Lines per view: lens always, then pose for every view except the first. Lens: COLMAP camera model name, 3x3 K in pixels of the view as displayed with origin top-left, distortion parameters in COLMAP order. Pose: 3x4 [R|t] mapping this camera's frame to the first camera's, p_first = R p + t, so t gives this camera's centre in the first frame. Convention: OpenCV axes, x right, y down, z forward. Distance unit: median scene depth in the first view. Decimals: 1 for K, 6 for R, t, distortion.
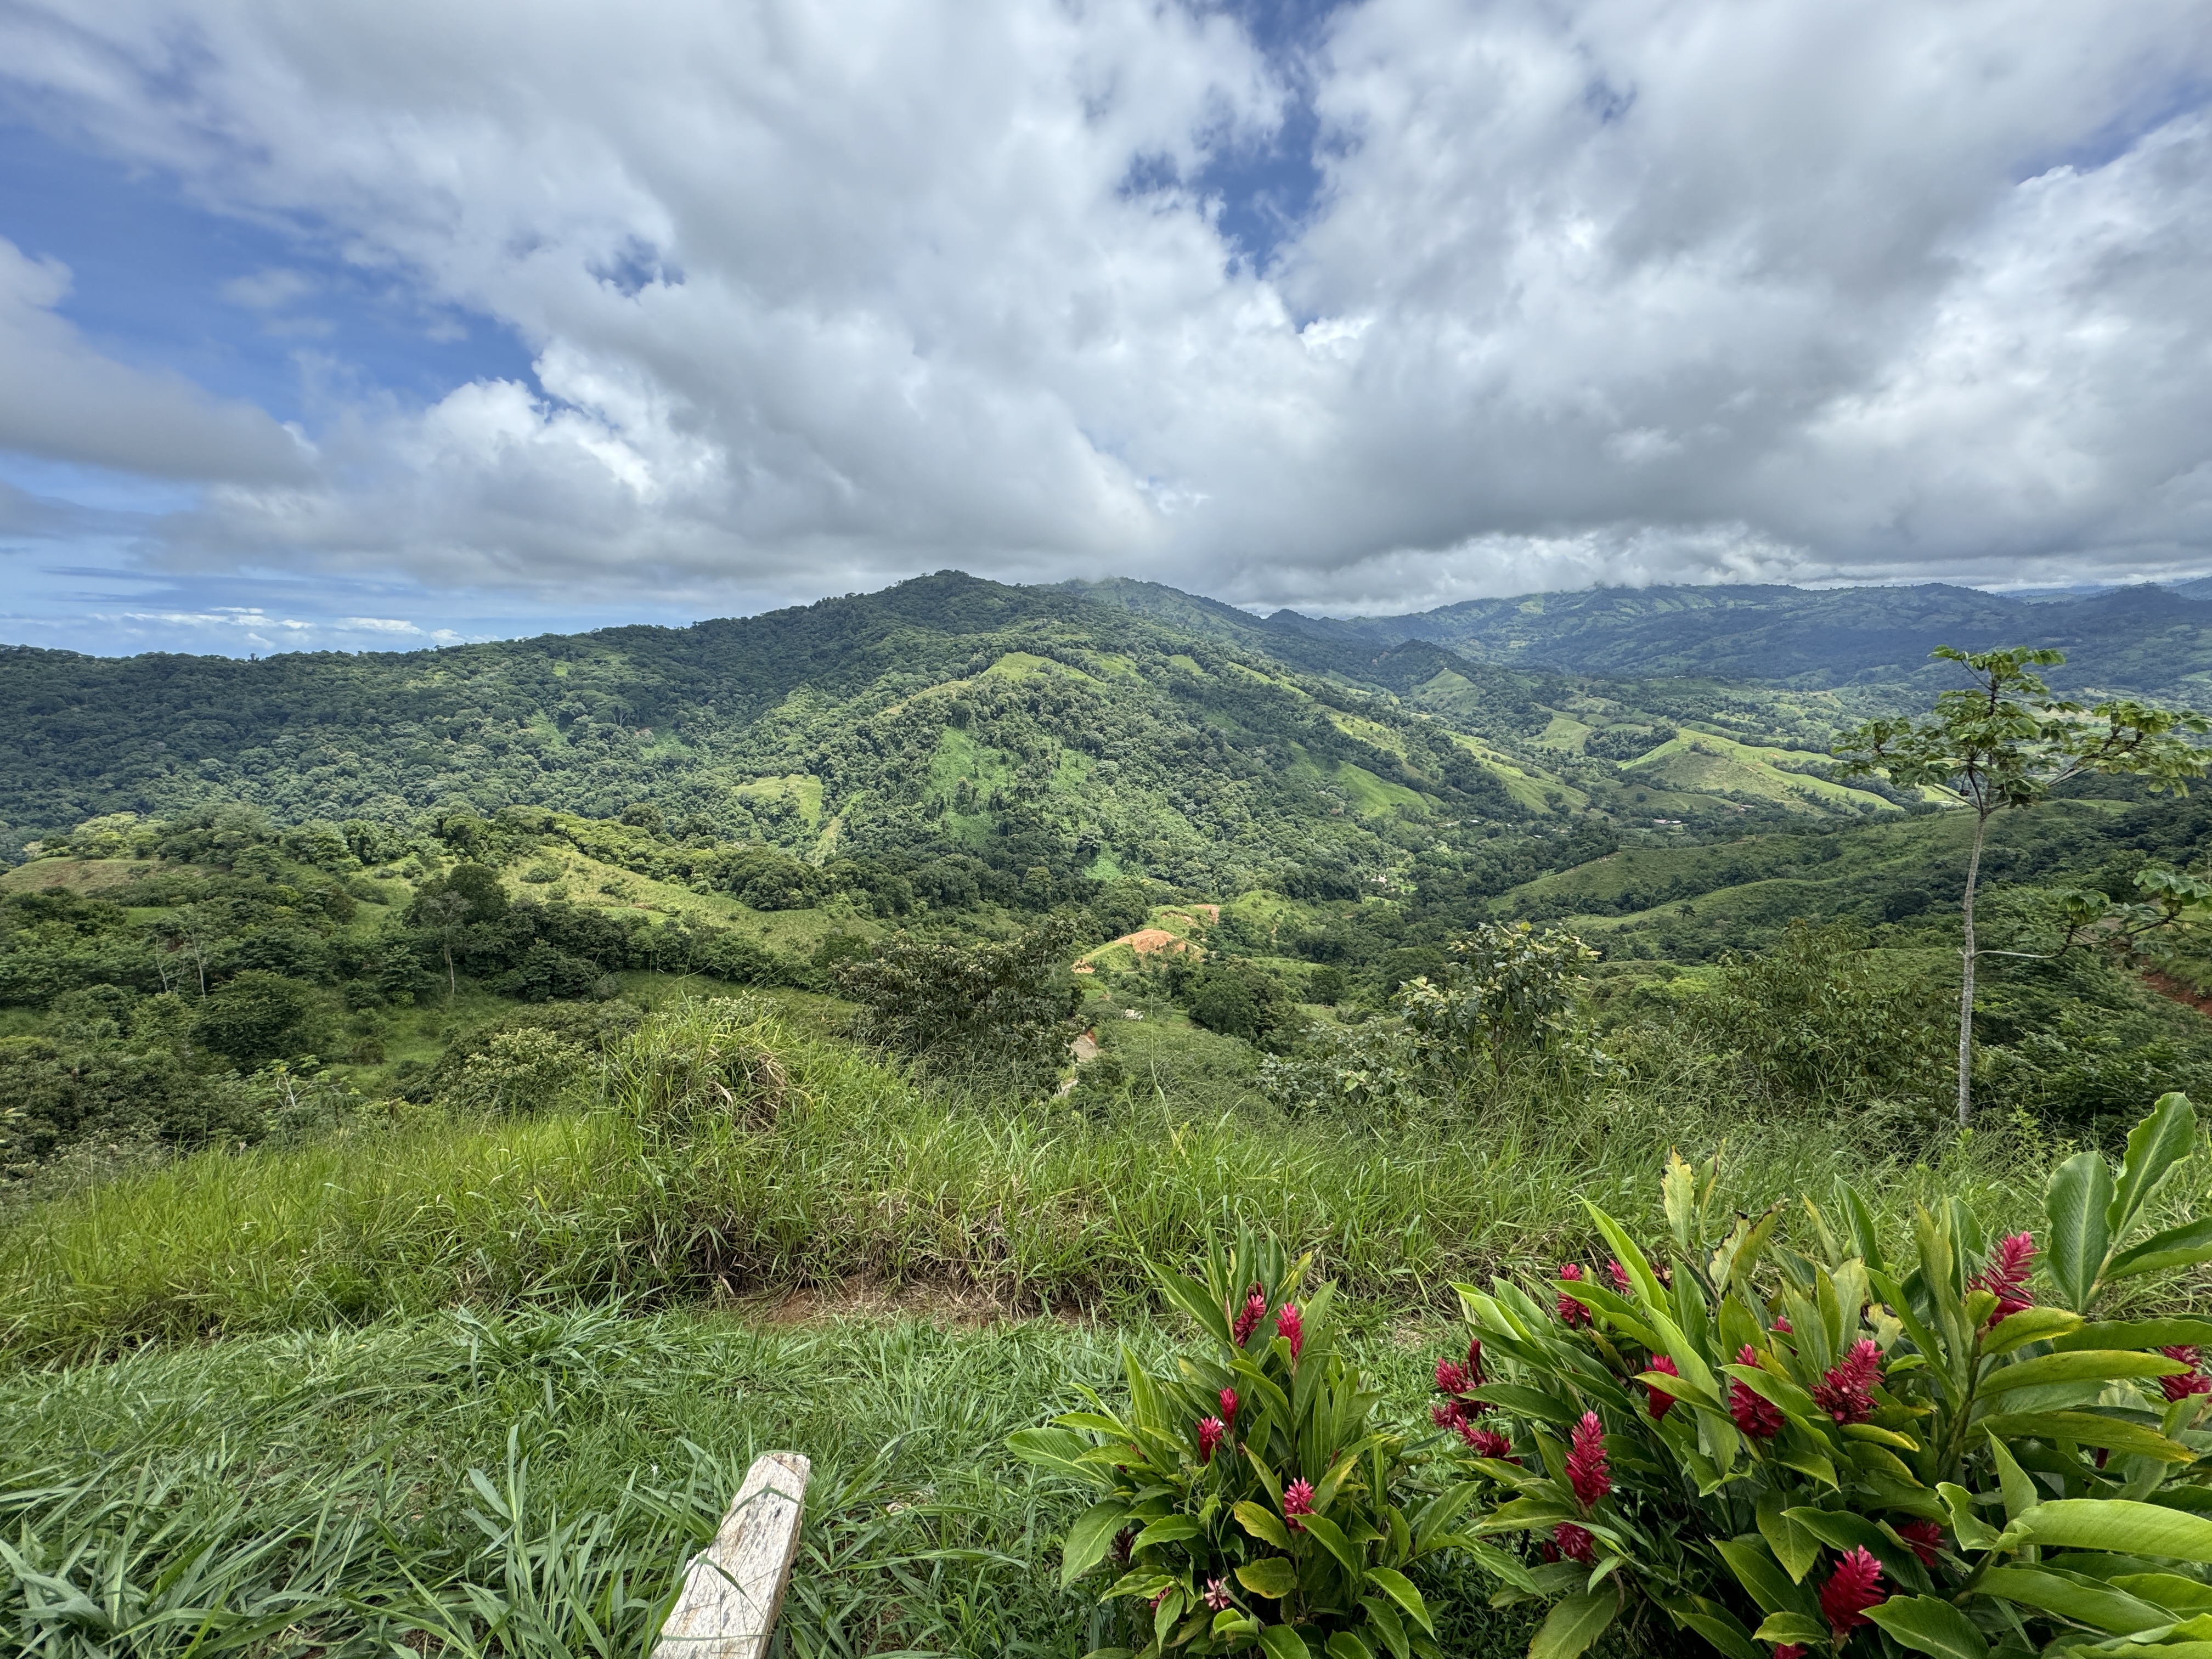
lens RADIAL K [[891.8, 0, 1103.5], [0, 891.8, 827.3], [0, 0, 1]] dist [0.004307, 0.000029]
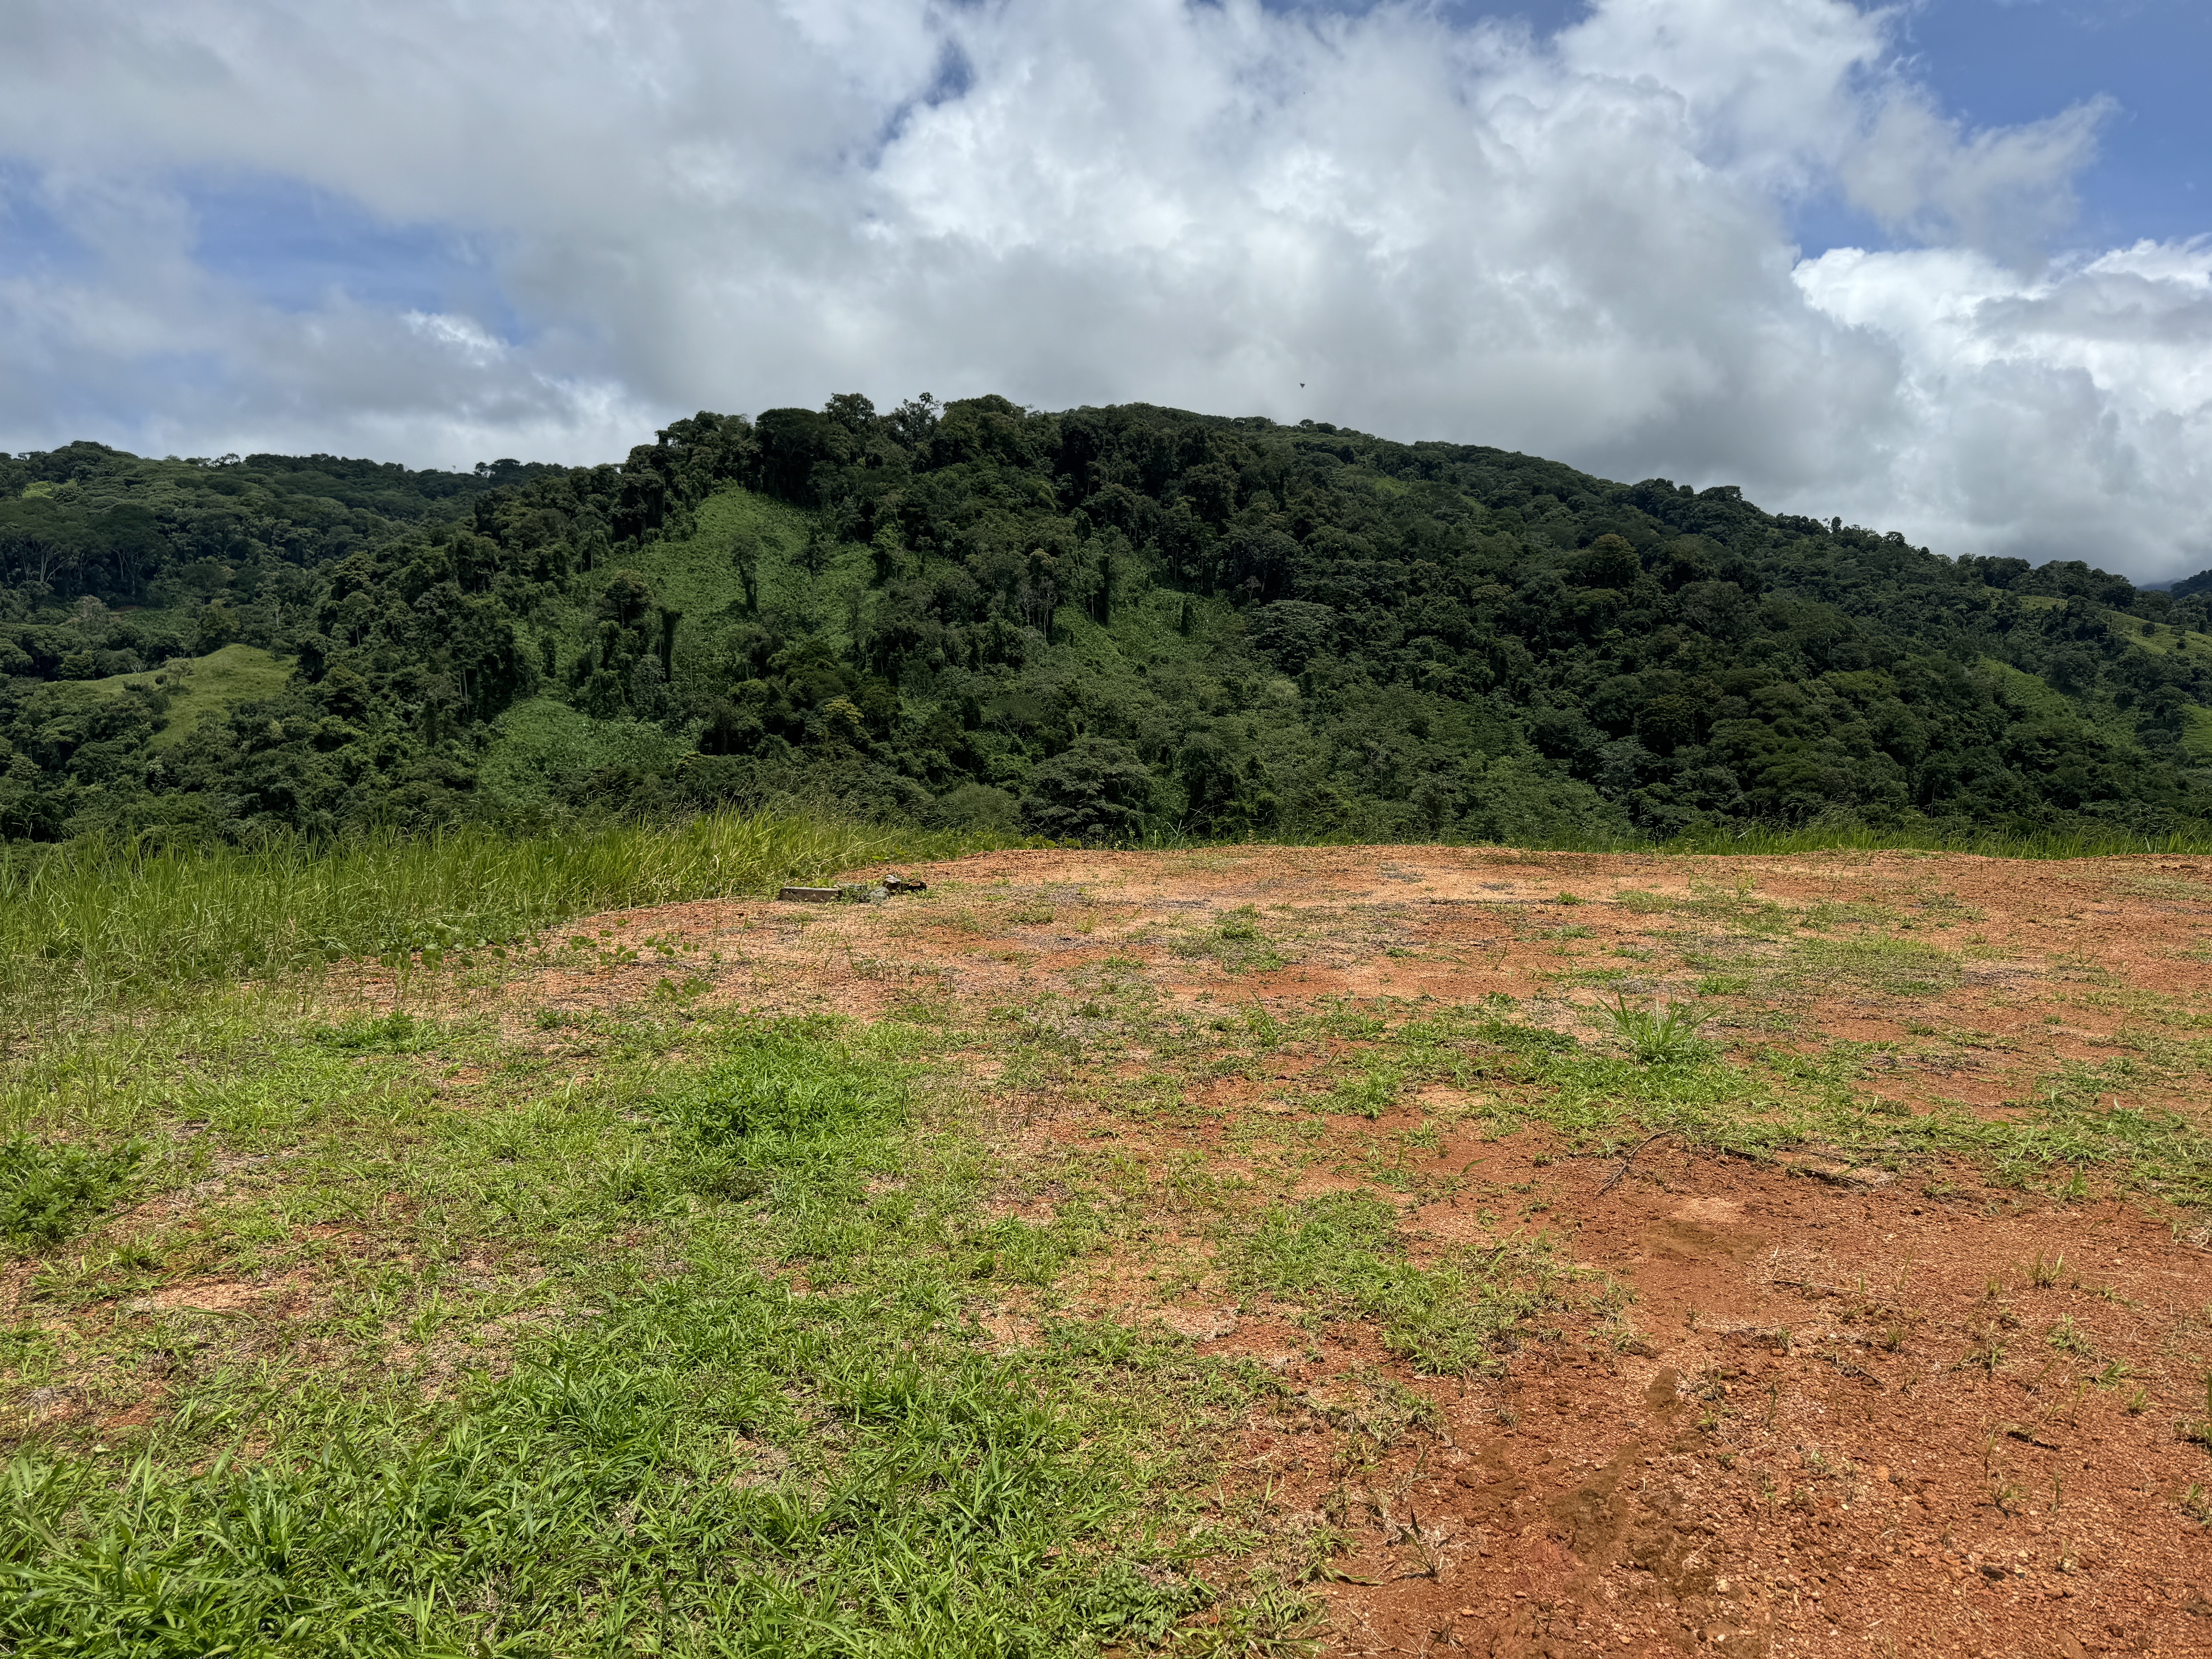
lens RADIAL K [[1549.5, 0, 1106.4], [0, 1549.5, 843.8], [0, 0, 1]] dist [0.056270, -0.069489]
pose [[0.971739, 0.022852, -0.234949, 0.061216], [-0.050155, 0.992566, -0.110897, 0.051761], [0.230668, 0.119547, 0.965661, 0.562180]]
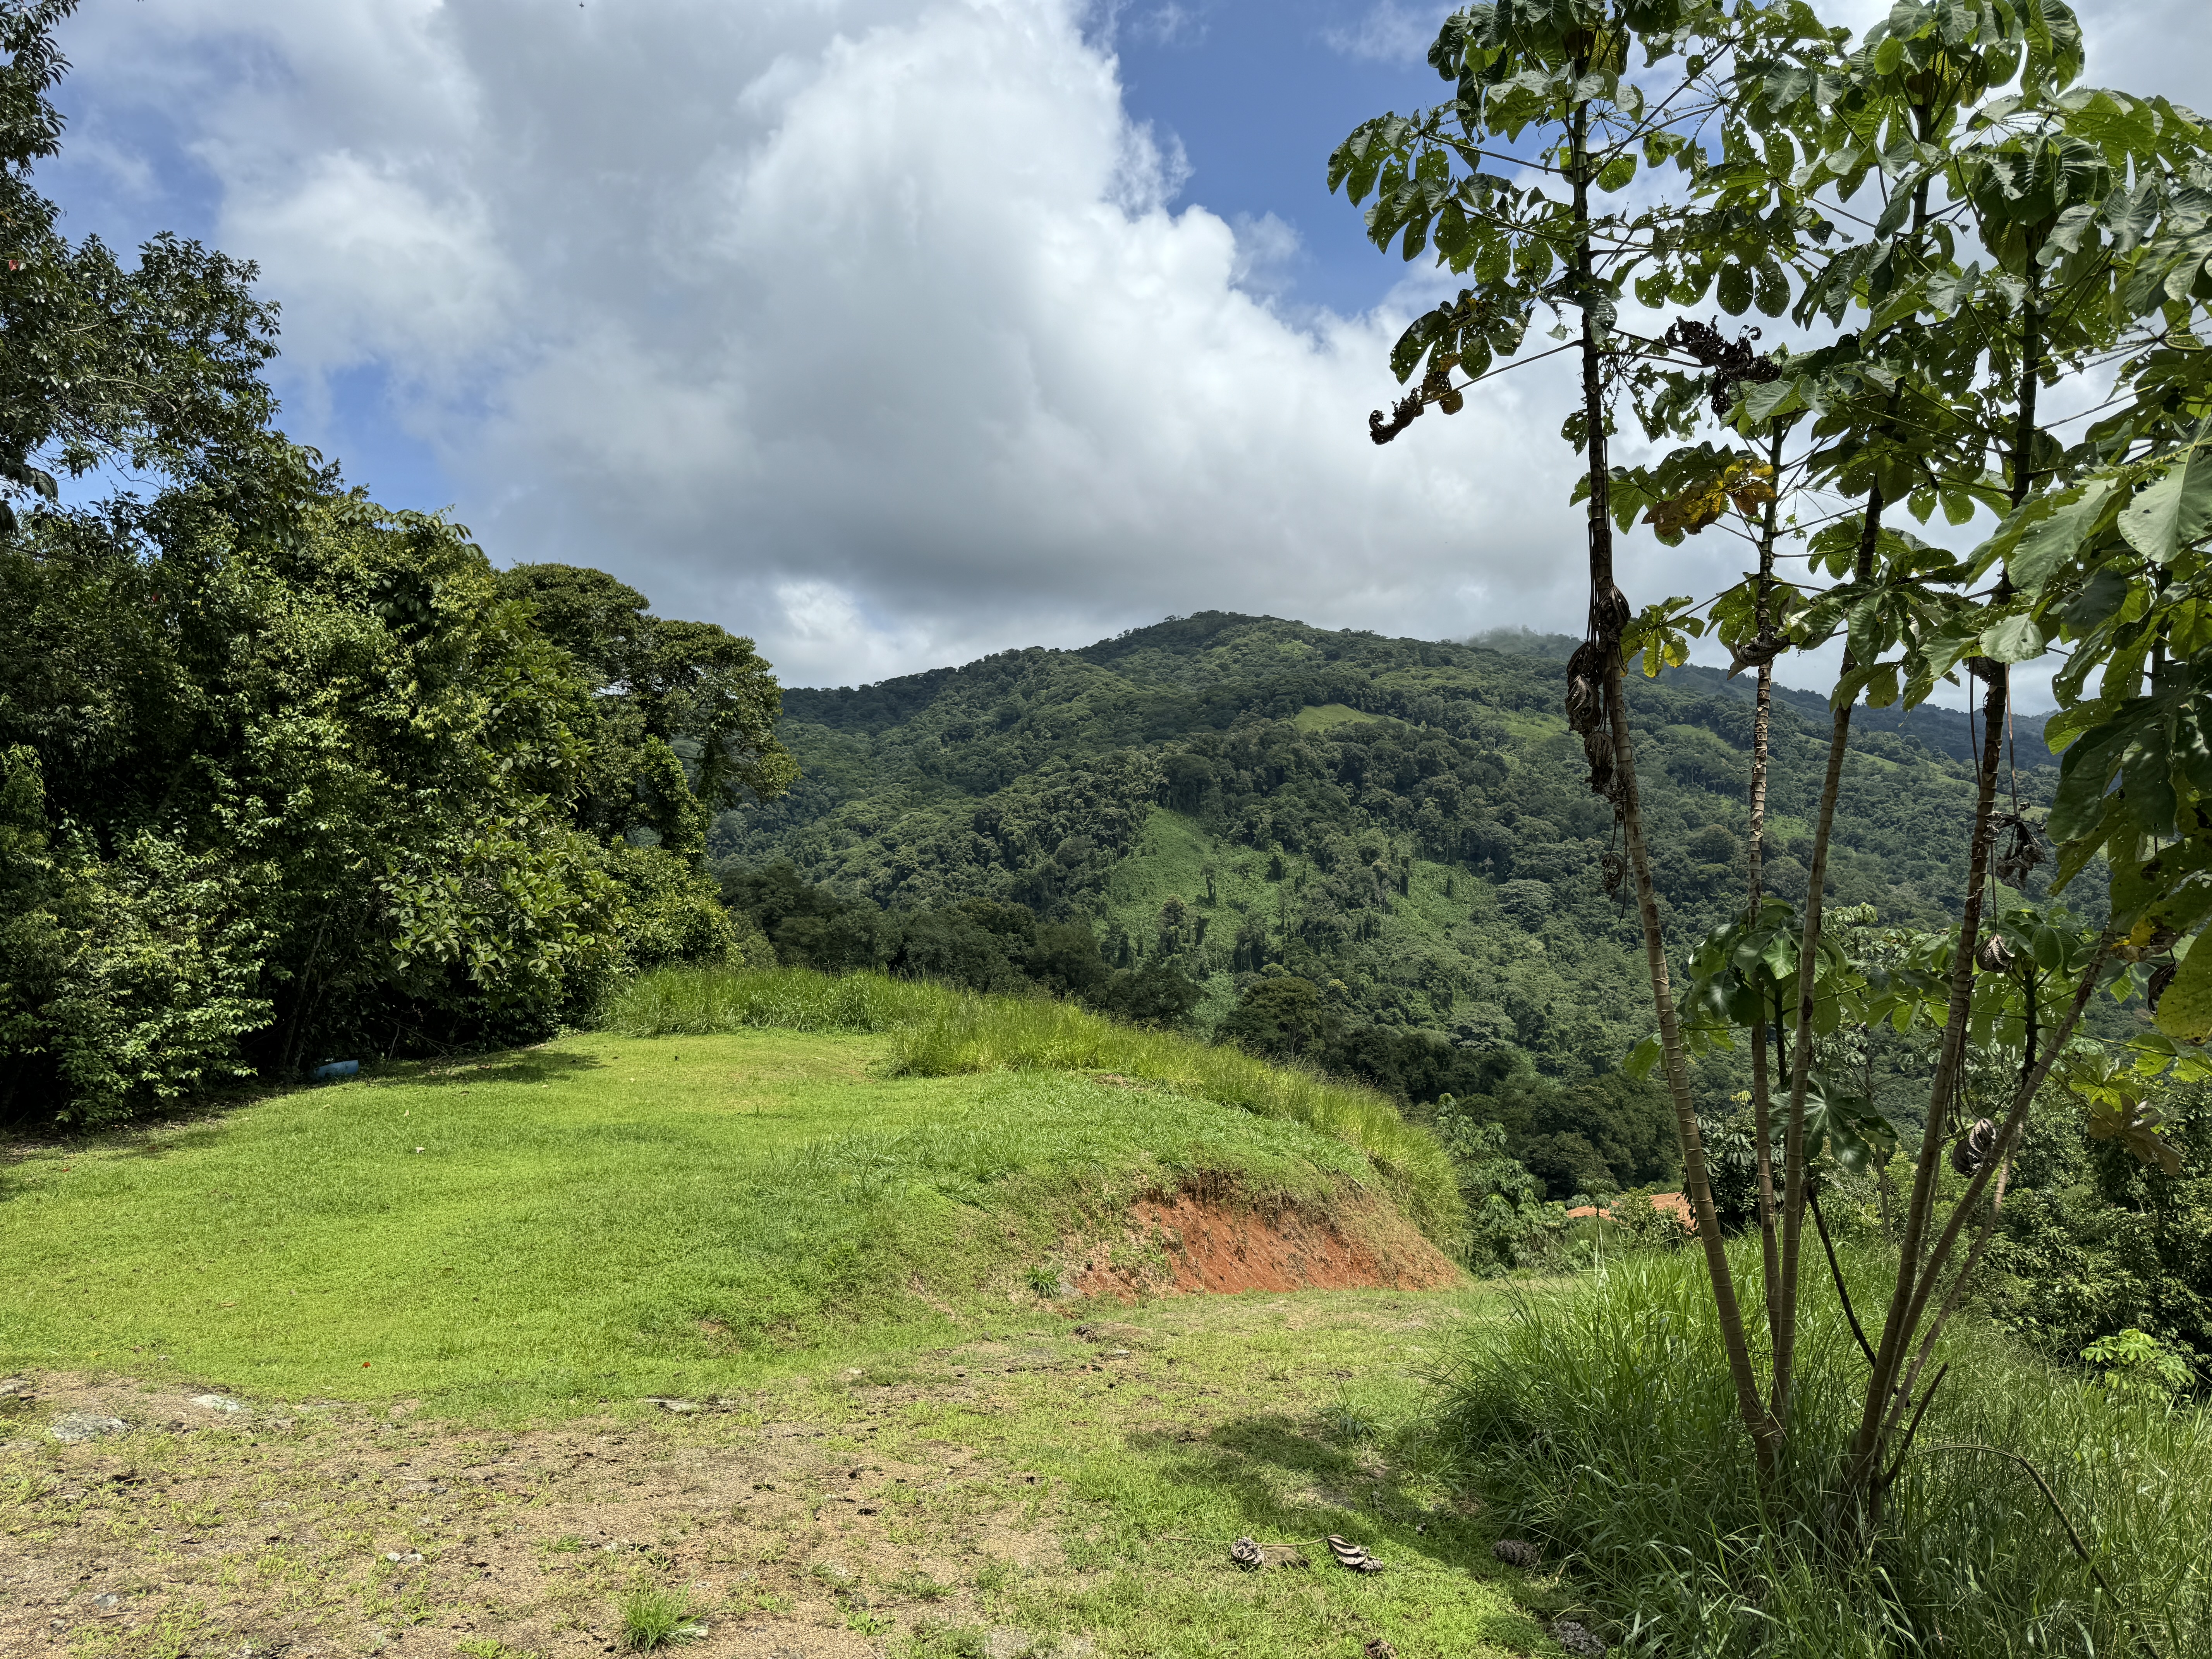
lens RADIAL K [[1549.5, 0, 1085.2], [0, 1549.5, 862.5], [0, 0, 1]] dist [0.056270, -0.069489]
pose [[0.963745, -0.008340, -0.266694, 0.000928], [-0.037482, 0.985369, -0.166261, 0.049436], [0.264178, 0.170229, 0.949332, 0.244040]]
